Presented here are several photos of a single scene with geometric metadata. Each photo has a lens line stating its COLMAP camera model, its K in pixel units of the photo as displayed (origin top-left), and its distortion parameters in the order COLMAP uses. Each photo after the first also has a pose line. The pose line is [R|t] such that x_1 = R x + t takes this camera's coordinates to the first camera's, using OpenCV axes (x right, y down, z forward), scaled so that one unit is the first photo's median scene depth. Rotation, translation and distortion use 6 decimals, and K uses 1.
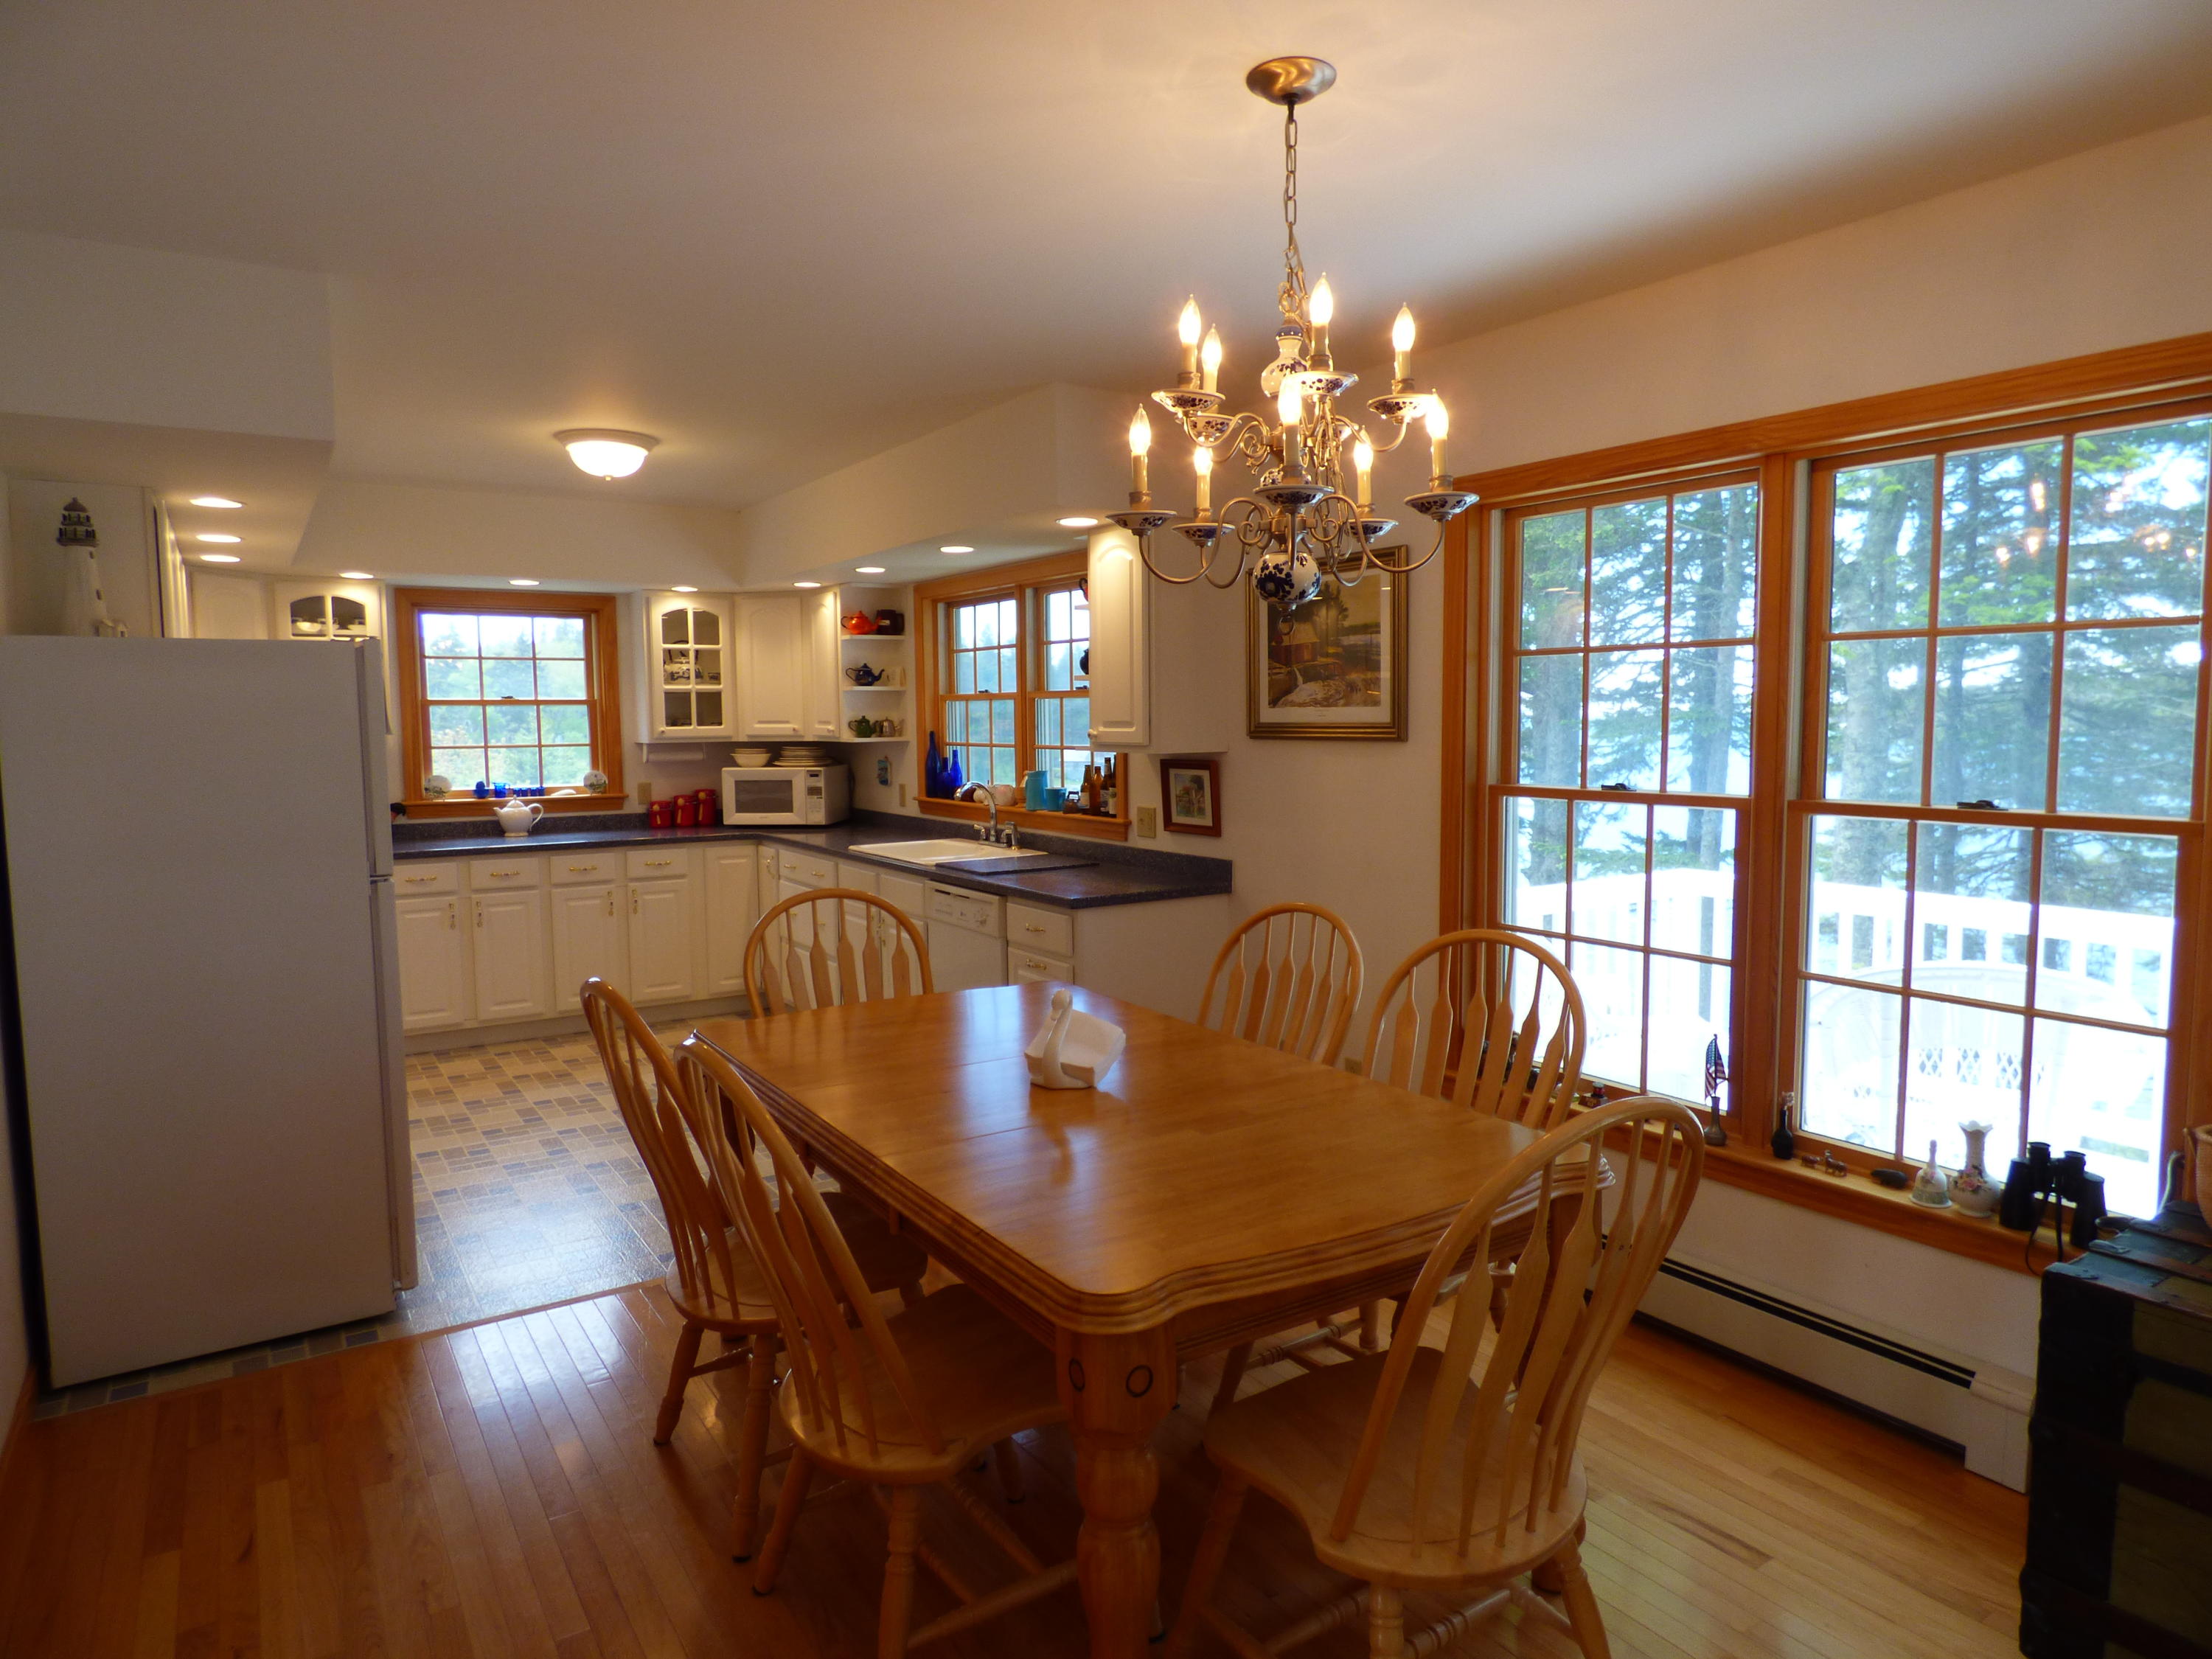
lens RADIAL K [[1337.1, 0, 1103.5], [0, 1337.1, 833.4], [0, 0, 1]] dist [-0.030671, 0.004494]
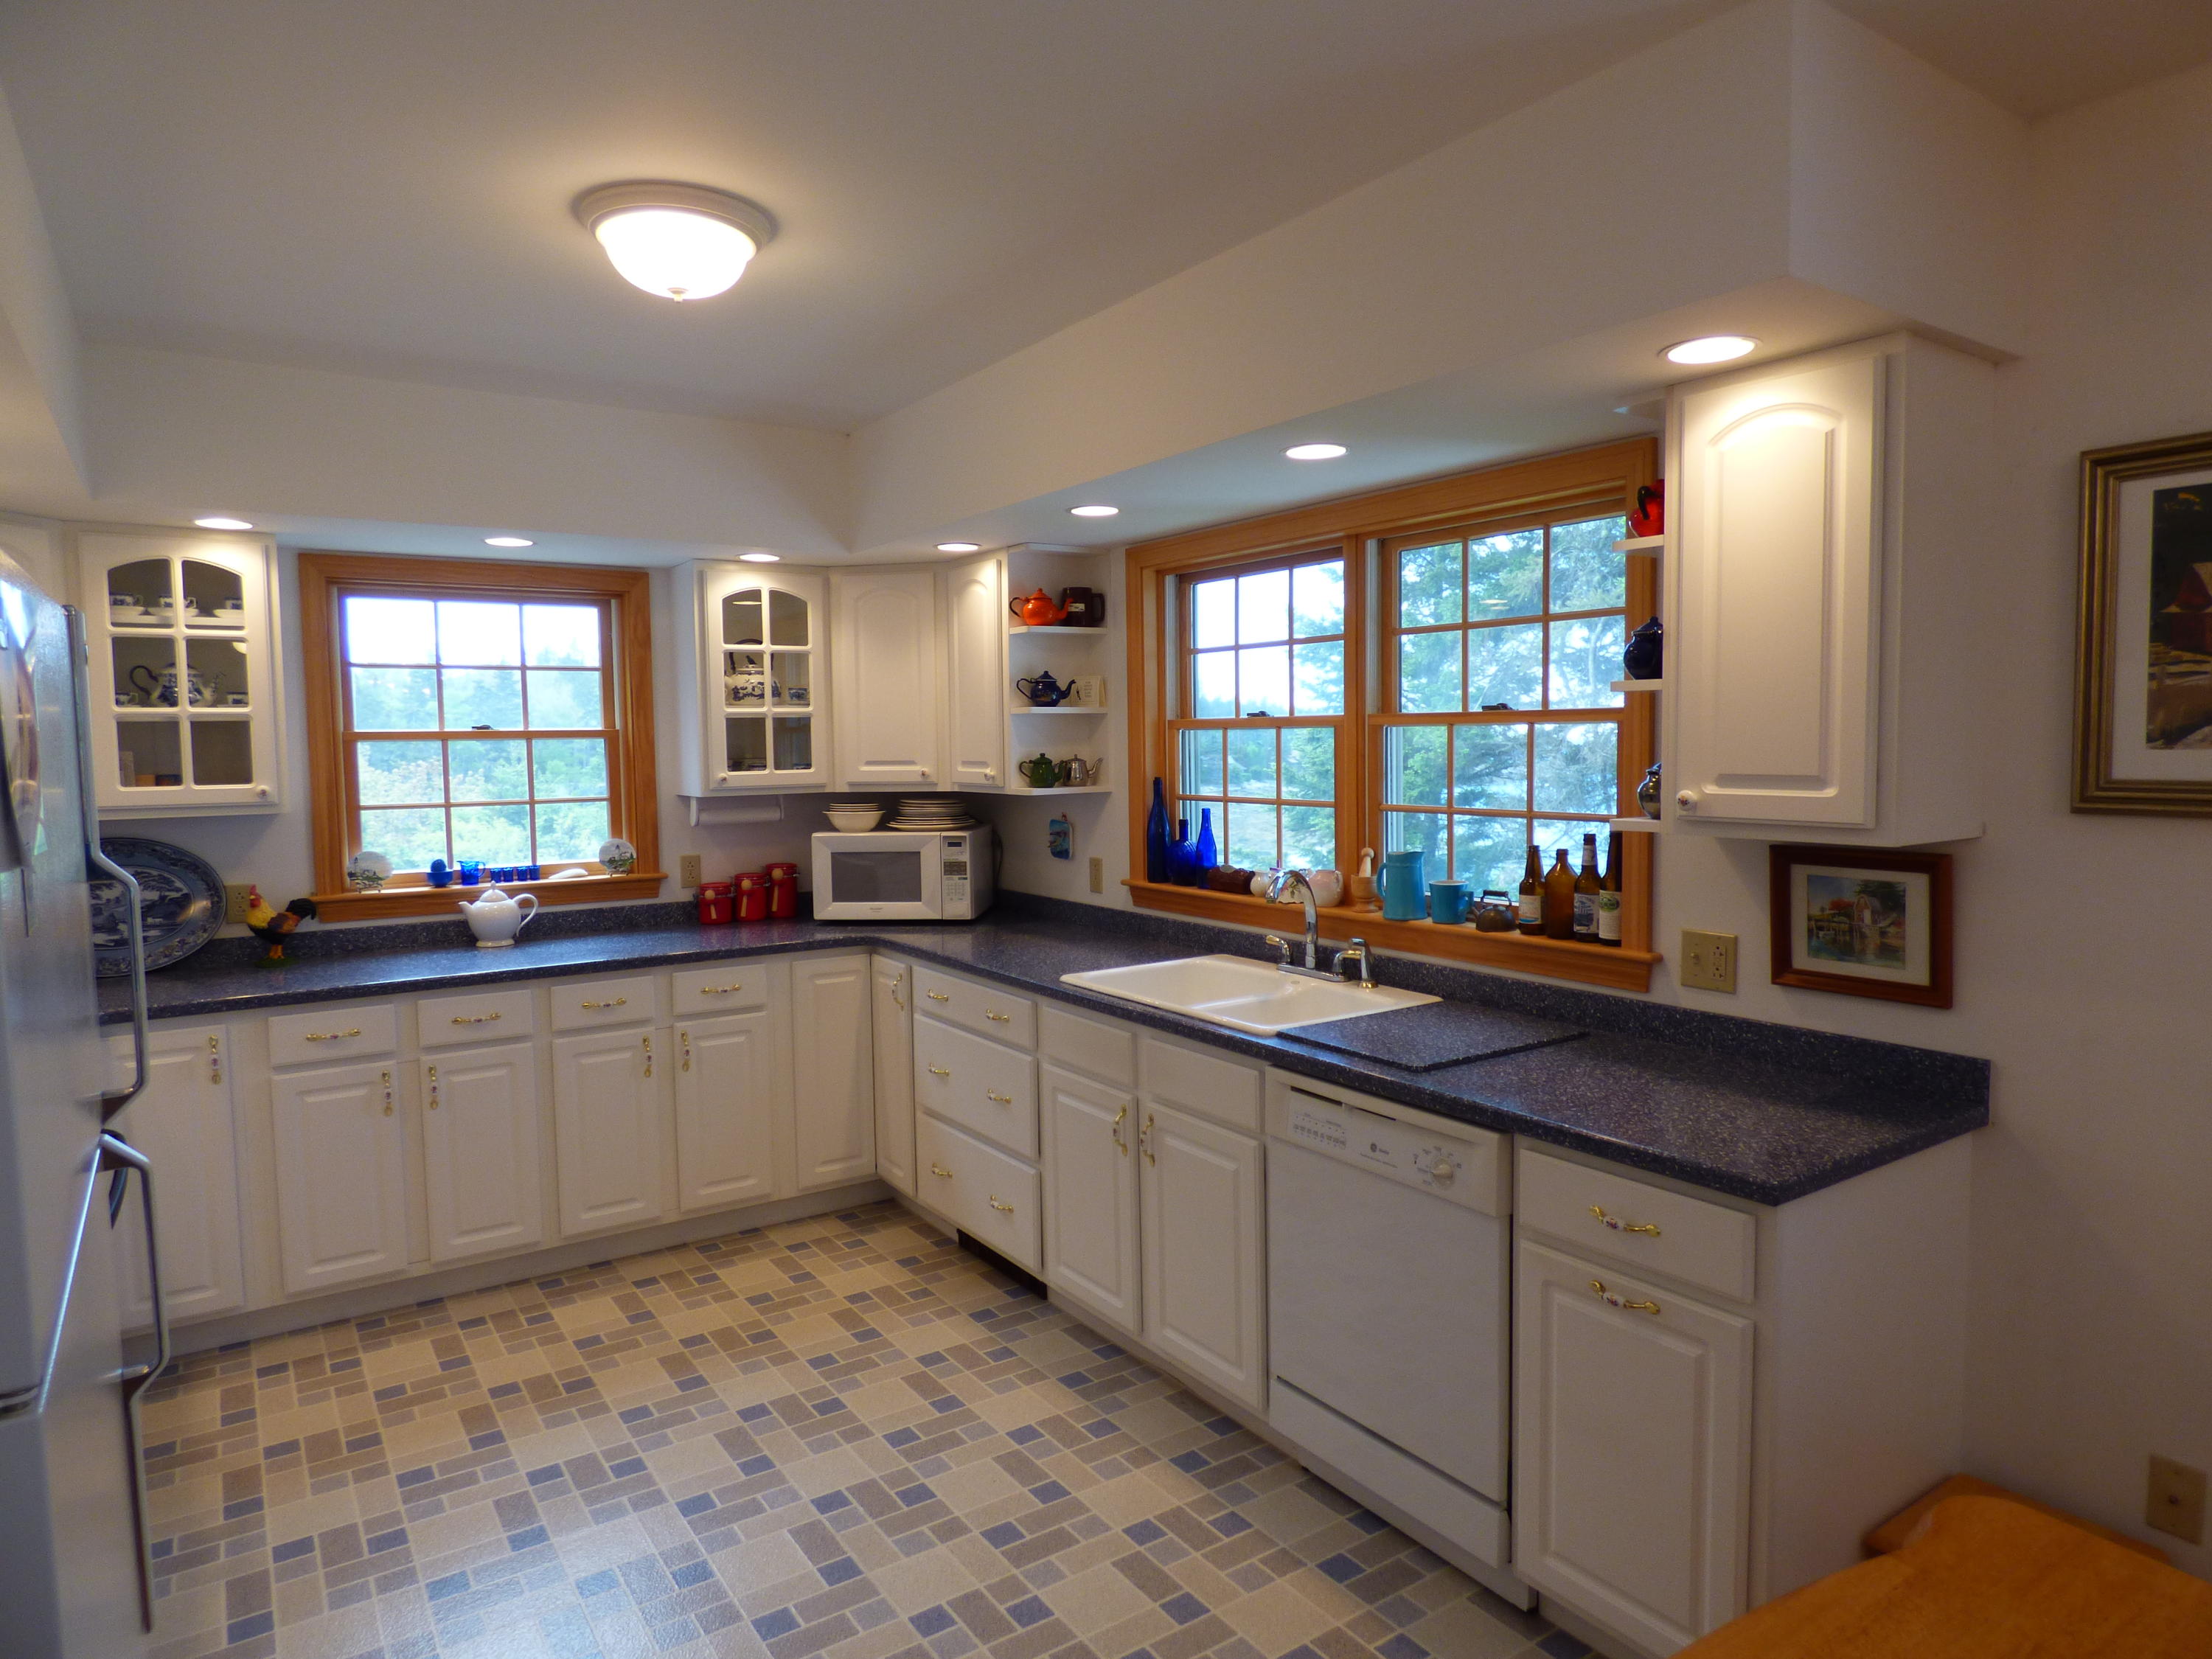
lens RADIAL K [[1337.1, 0, 1103.0], [0, 1337.1, 828.5], [0, 0, 1]] dist [-0.030671, 0.004494]
pose [[0.999902, -0.007161, 0.012058, -0.161128], [0.007406, 0.999765, -0.020398, -0.039465], [-0.011909, 0.020485, 0.999719, 0.366752]]
